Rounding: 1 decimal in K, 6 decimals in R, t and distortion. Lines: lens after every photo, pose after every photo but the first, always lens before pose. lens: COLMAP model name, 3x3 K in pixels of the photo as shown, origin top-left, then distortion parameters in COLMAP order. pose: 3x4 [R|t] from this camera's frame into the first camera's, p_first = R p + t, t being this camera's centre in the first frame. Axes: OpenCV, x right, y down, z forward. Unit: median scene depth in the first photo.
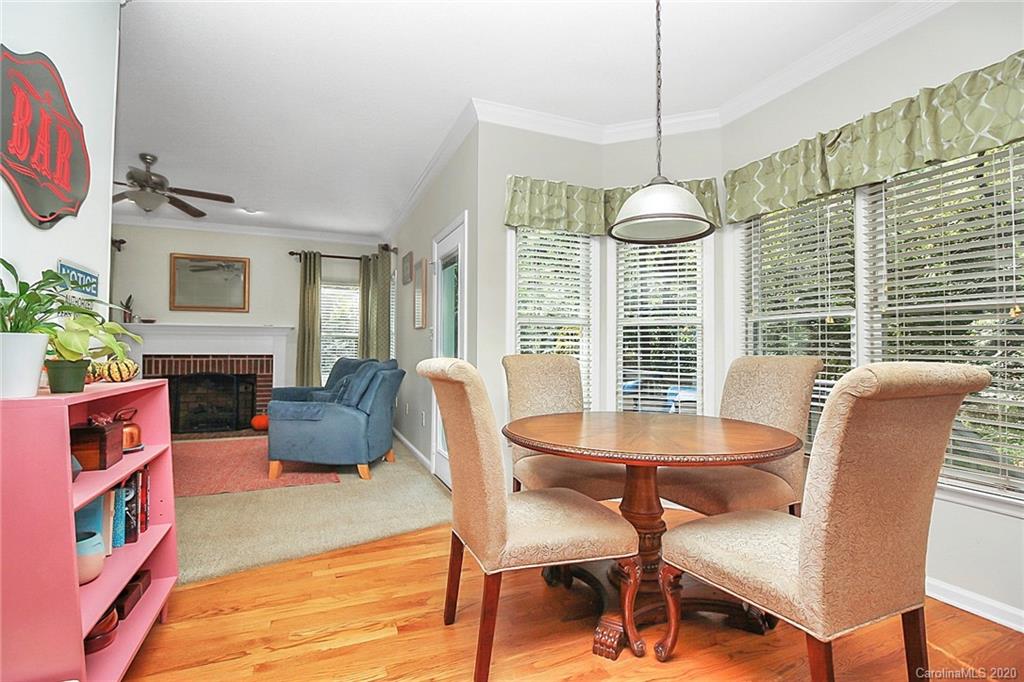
lens RADIAL K [[473.8, 0, 504.6], [0, 473.8, 340.4], [0, 0, 1]] dist [-0.003807, -0.009565]
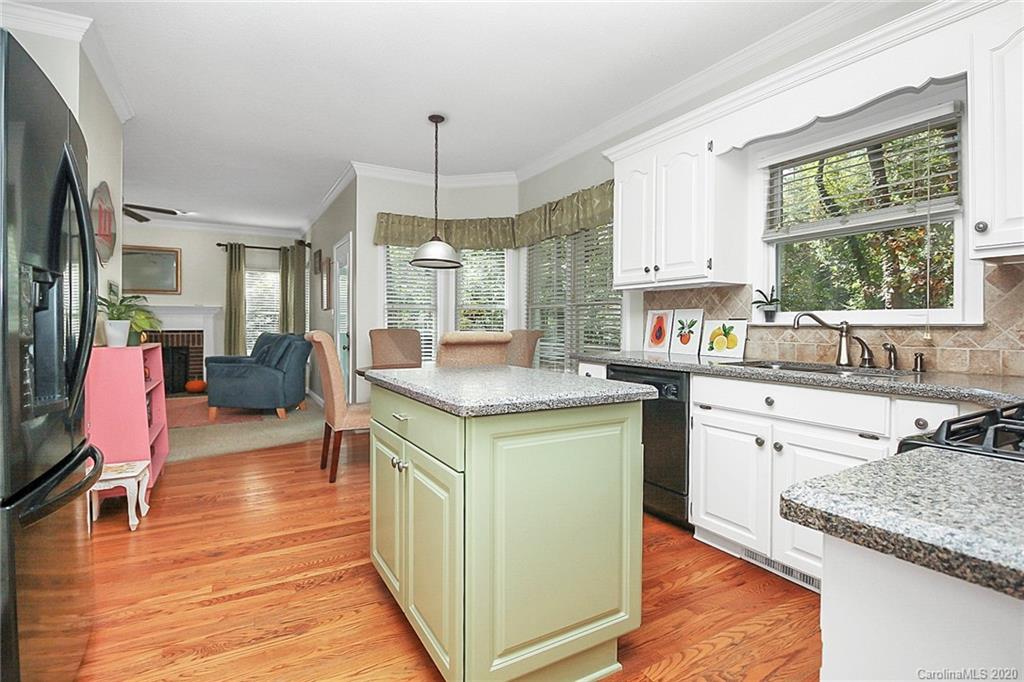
lens RADIAL K [[473.8, 0, 504.8], [0, 473.8, 329.2], [0, 0, 1]] dist [-0.003807, -0.009565]
pose [[0.990720, -0.002485, 0.135896, 0.110923], [-0.001388, 0.999596, 0.028396, -0.007383], [-0.135912, -0.028321, 0.990316, -0.308933]]
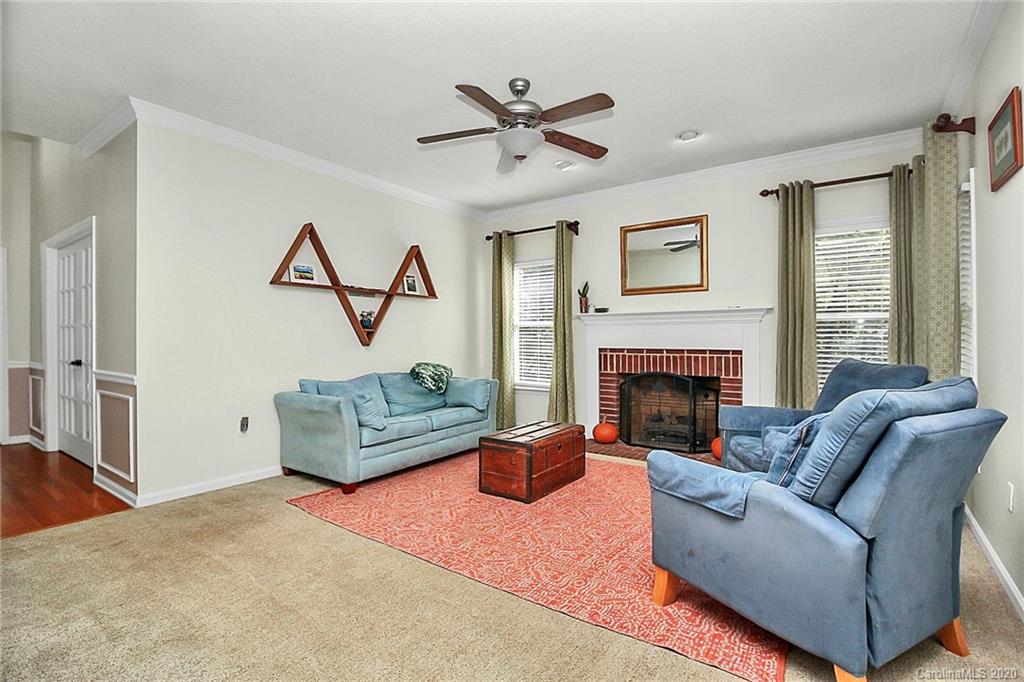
lens RADIAL K [[473.8, 0, 536.0], [0, 473.8, 338.3], [0, 0, 1]] dist [-0.003807, -0.009565]
pose [[0.546332, -0.002601, -0.837565, -0.086670], [0.023160, 0.999660, 0.012003, -0.001678], [0.837248, -0.025956, 0.546206, 0.411383]]
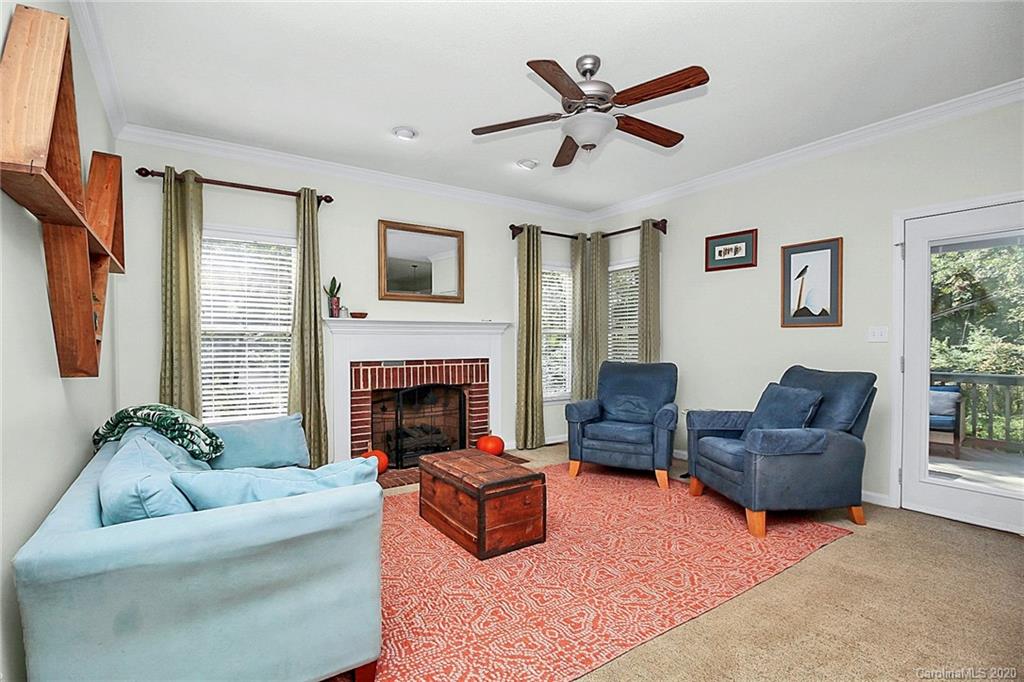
lens RADIAL K [[473.8, 0, 510.5], [0, 473.8, 342.6], [0, 0, 1]] dist [-0.003807, -0.009565]
pose [[0.982565, -0.009267, 0.185688, -0.653271], [0.004781, 0.999686, 0.024596, -0.015105], [-0.185858, -0.023279, 0.982301, 0.249023]]
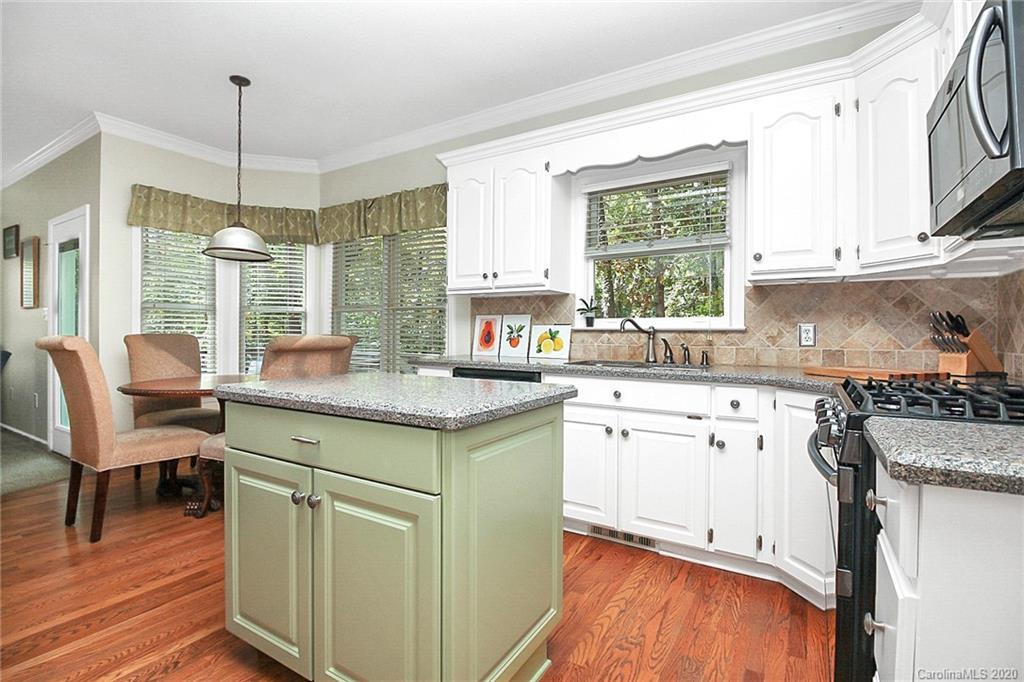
lens RADIAL K [[473.8, 0, 494.5], [0, 473.8, 335.0], [0, 0, 1]] dist [-0.003807, -0.009565]
pose [[0.816351, -0.004110, 0.577541, 0.034981], [-0.012335, 0.999623, 0.024549, -0.004387], [-0.577424, -0.027165, 0.815992, -0.261627]]
